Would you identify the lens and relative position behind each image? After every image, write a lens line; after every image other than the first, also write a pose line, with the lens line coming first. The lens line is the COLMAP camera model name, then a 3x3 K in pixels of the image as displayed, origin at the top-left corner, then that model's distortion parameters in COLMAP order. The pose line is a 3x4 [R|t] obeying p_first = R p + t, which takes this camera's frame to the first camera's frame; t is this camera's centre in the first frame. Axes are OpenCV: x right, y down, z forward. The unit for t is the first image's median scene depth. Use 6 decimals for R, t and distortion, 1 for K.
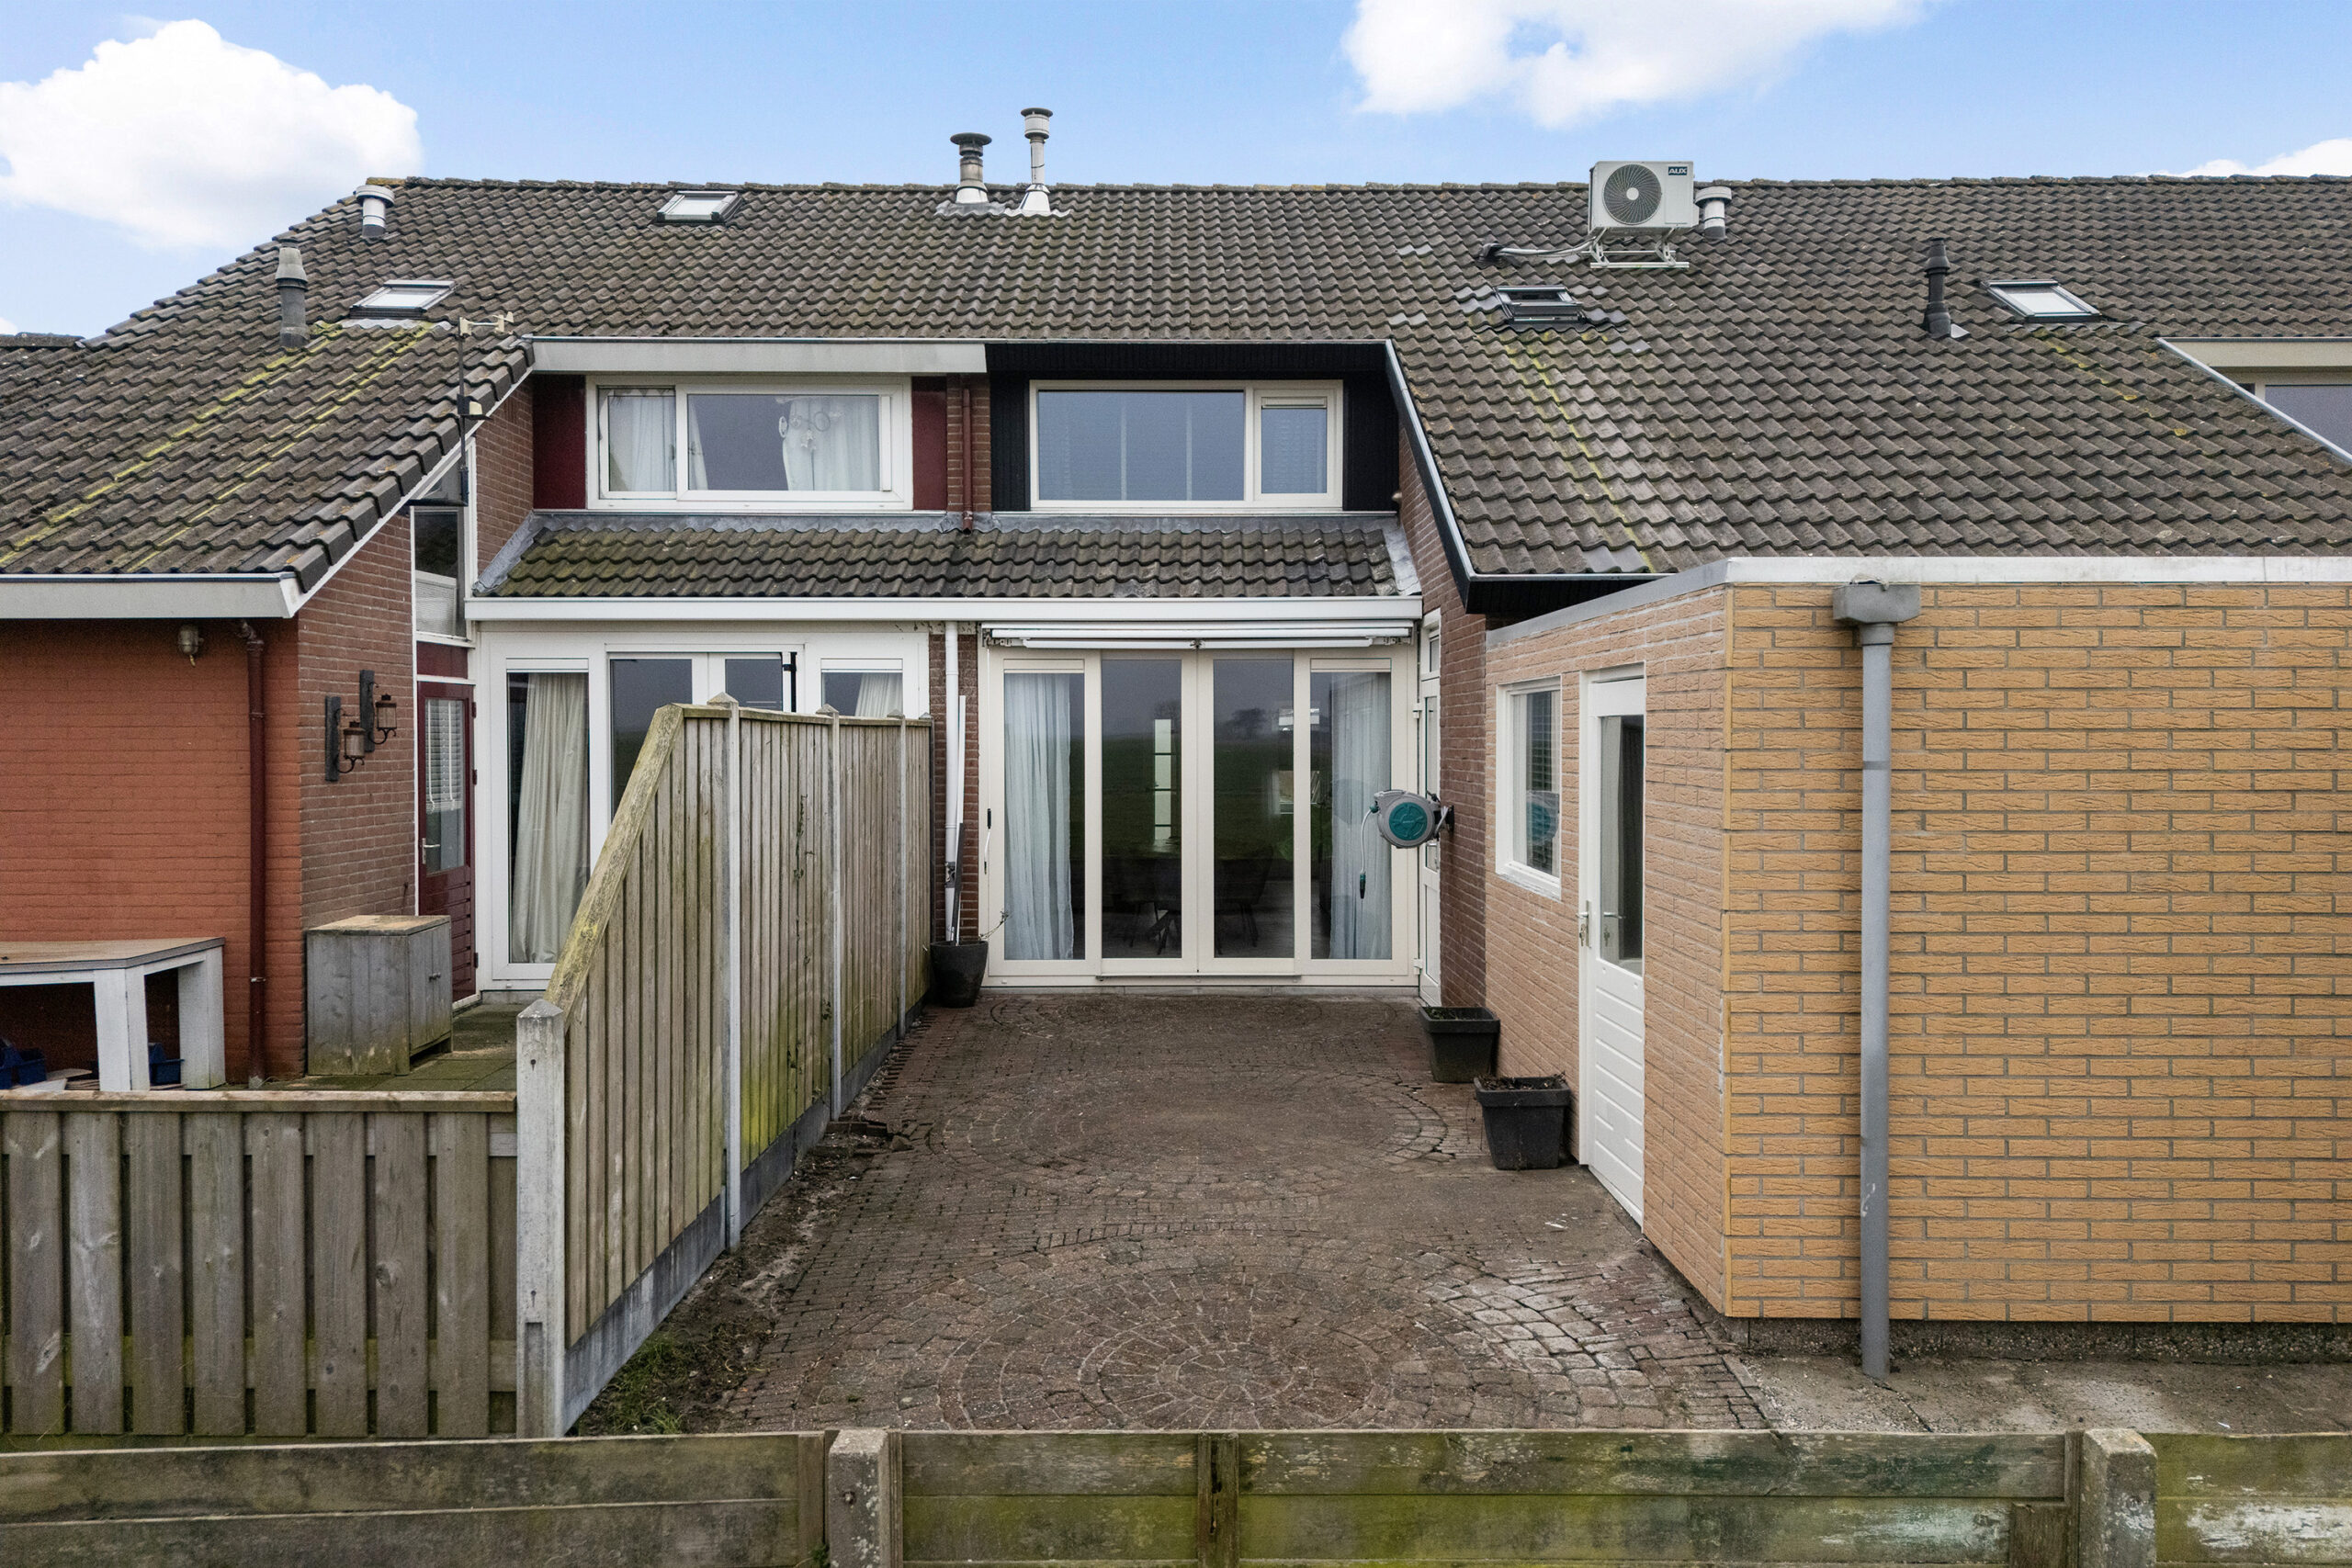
lens RADIAL K [[1733.9, 0, 1170.4], [0, 1733.9, 772.0], [0, 0, 1]] dist [0.062462, -0.048457]
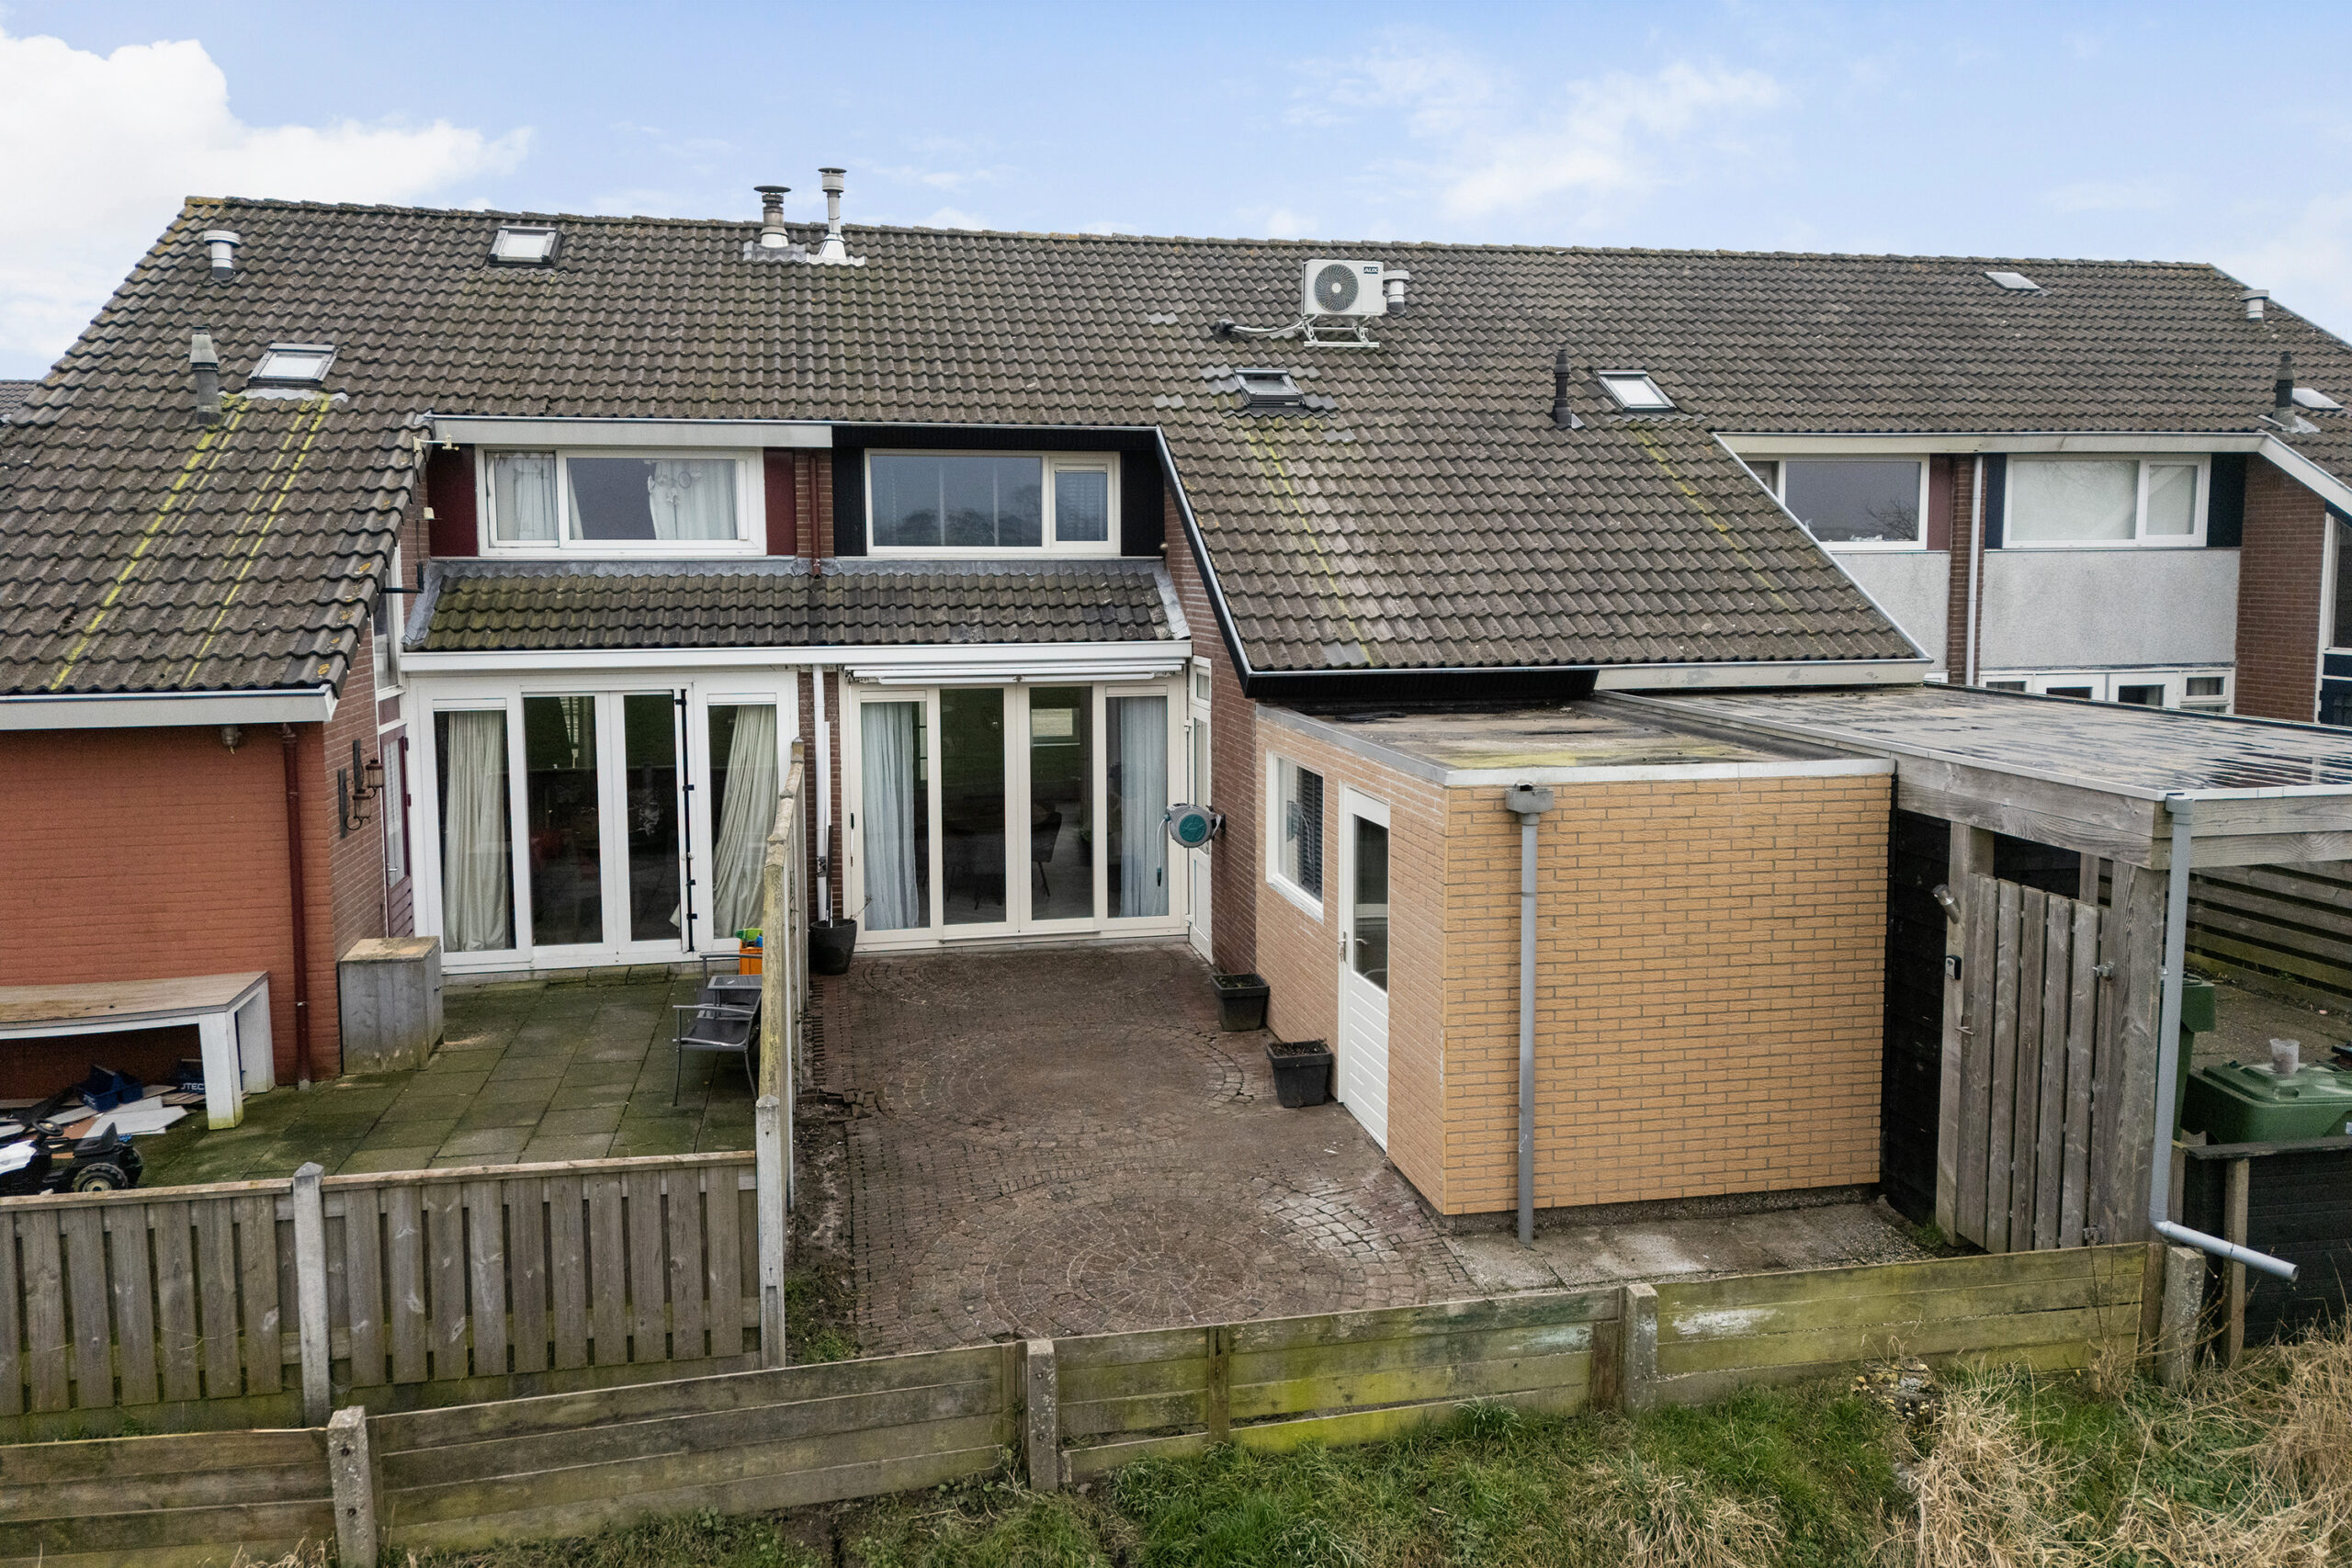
lens RADIAL K [[1732.8, 0, 1173.3], [0, 1732.8, 727.8], [0, 0, 1]] dist [0.069413, -0.067918]
pose [[0.980566, -0.022982, 0.194840, -0.127453], [0.007571, 0.996808, 0.079474, -0.146013], [-0.196045, -0.076454, 0.977610, -0.279048]]
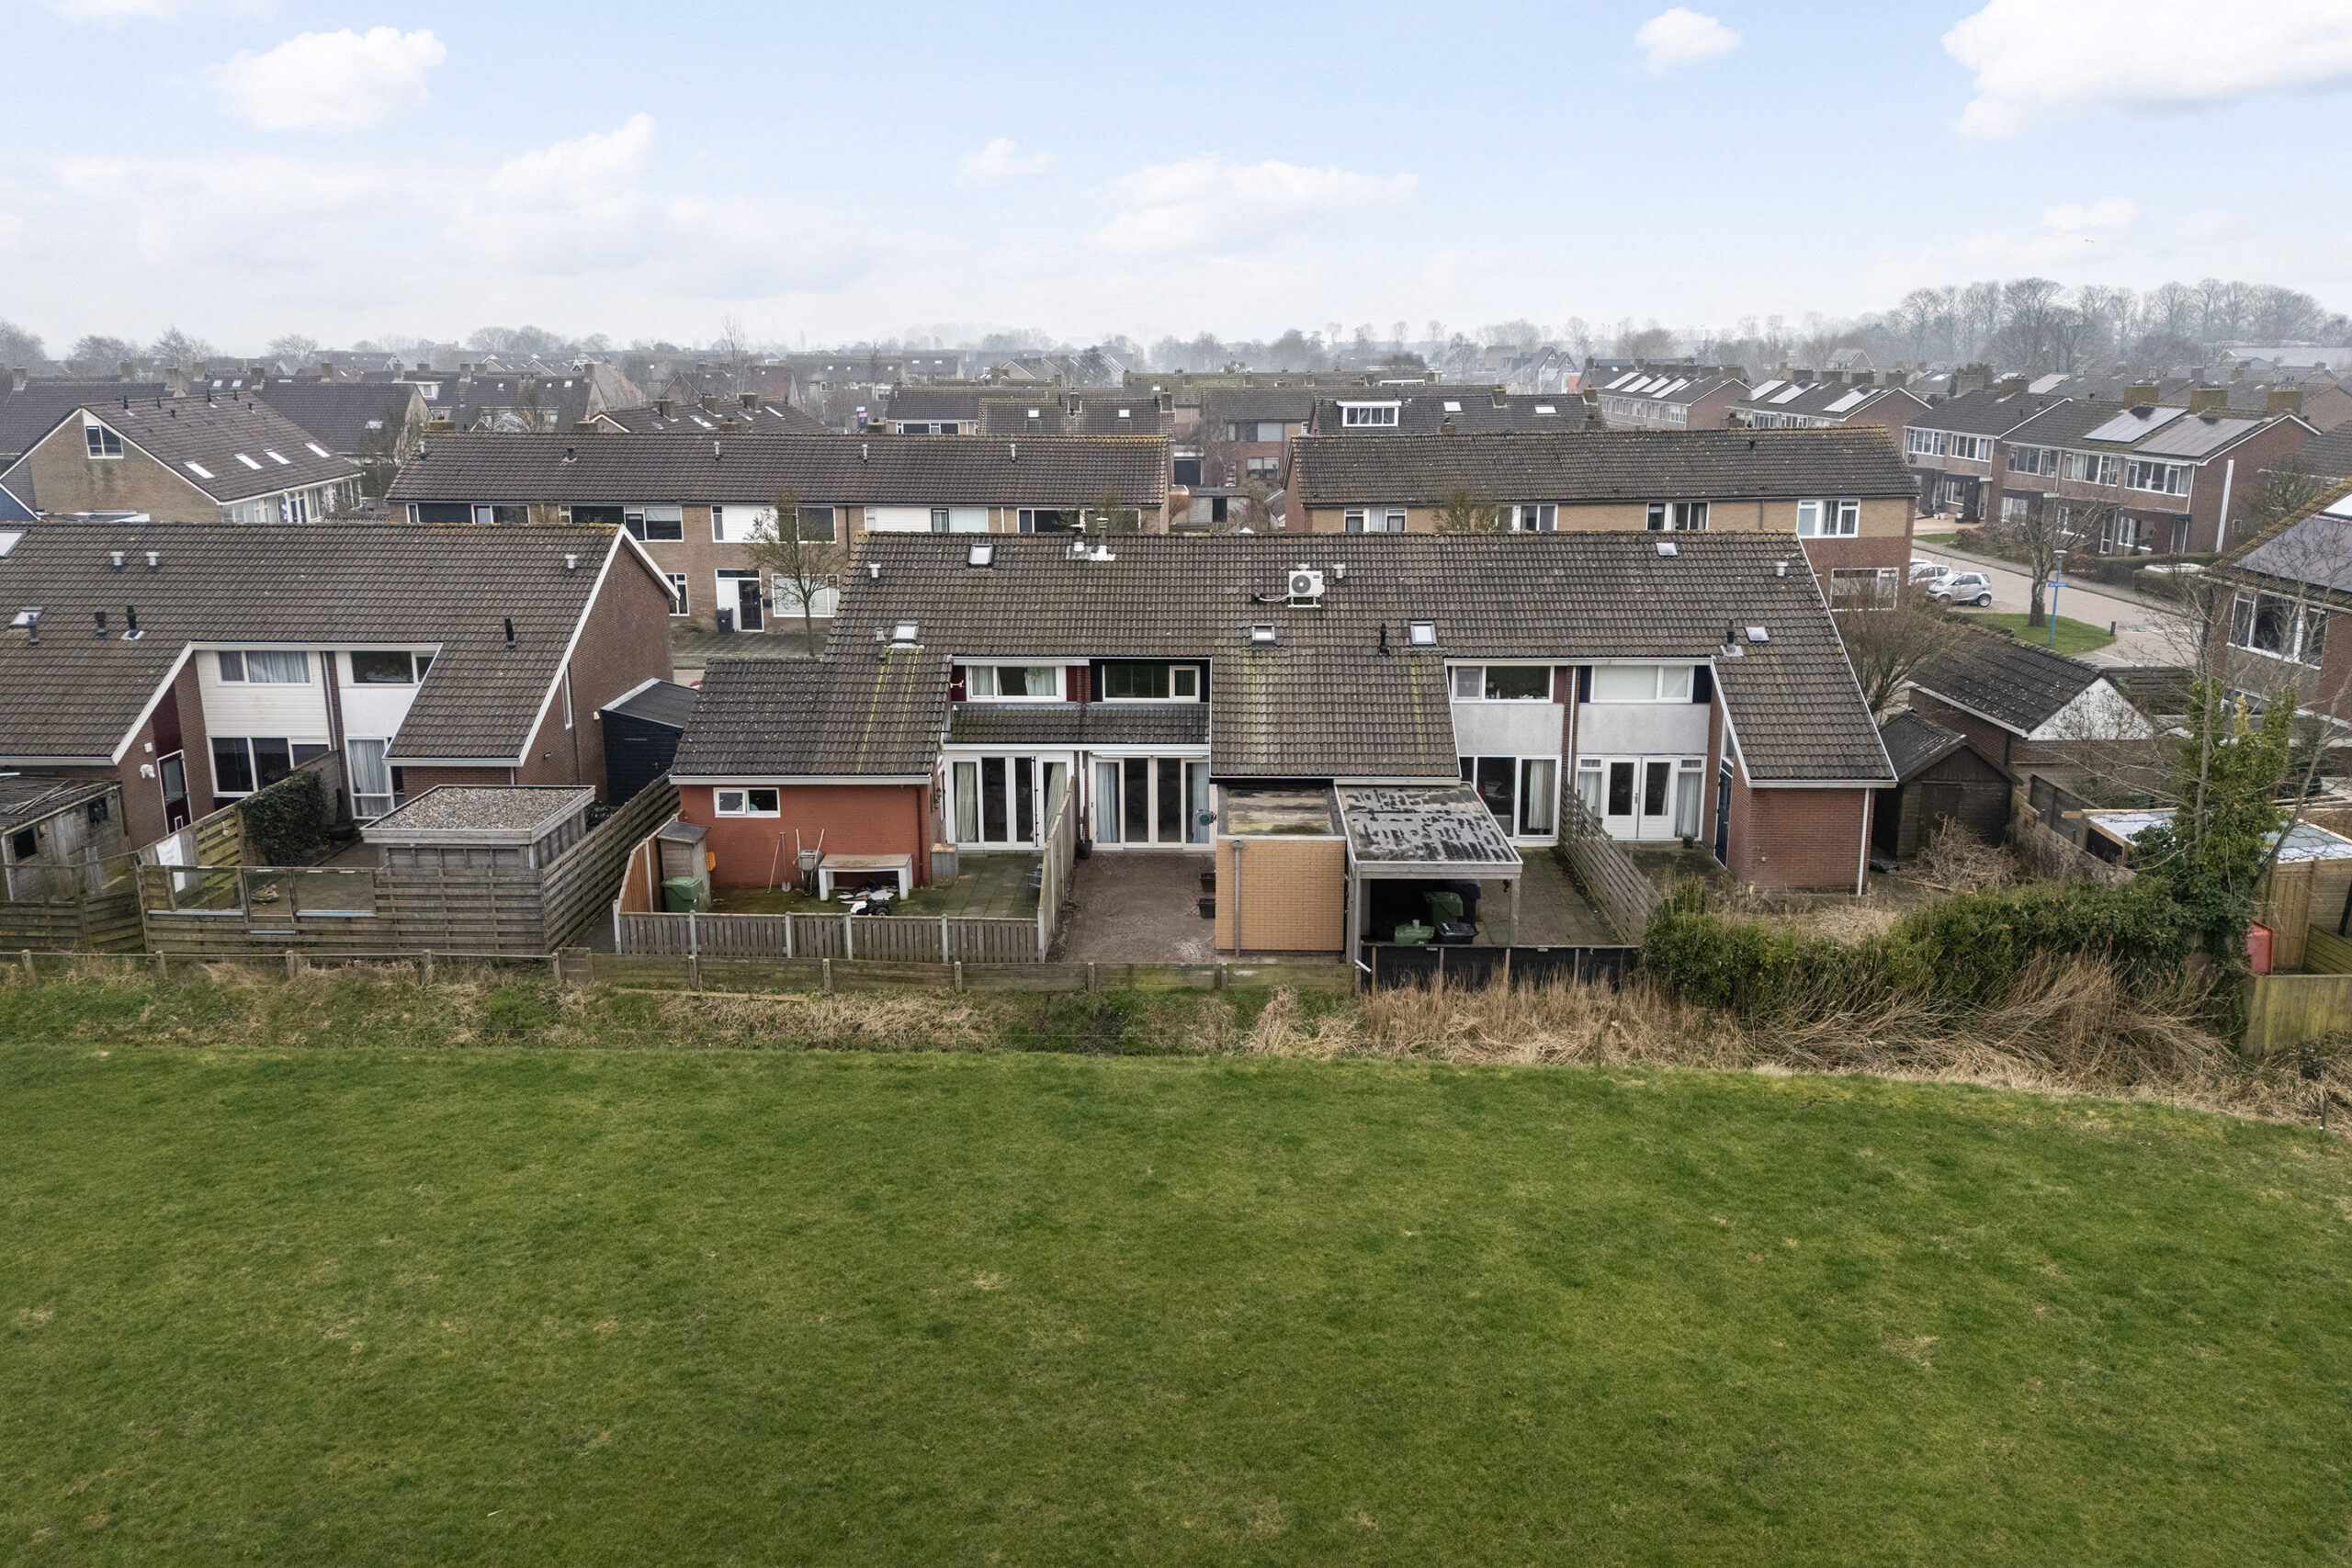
lens RADIAL K [[1733.9, 0, 1170.4], [0, 1733.9, 772.0], [0, 0, 1]] dist [0.062462, -0.048457]
pose [[0.999430, 0.005102, -0.033359, 0.177167], [0.002565, 0.974157, 0.225856, -0.869372], [0.033649, -0.225813, 0.973589, -2.499019]]
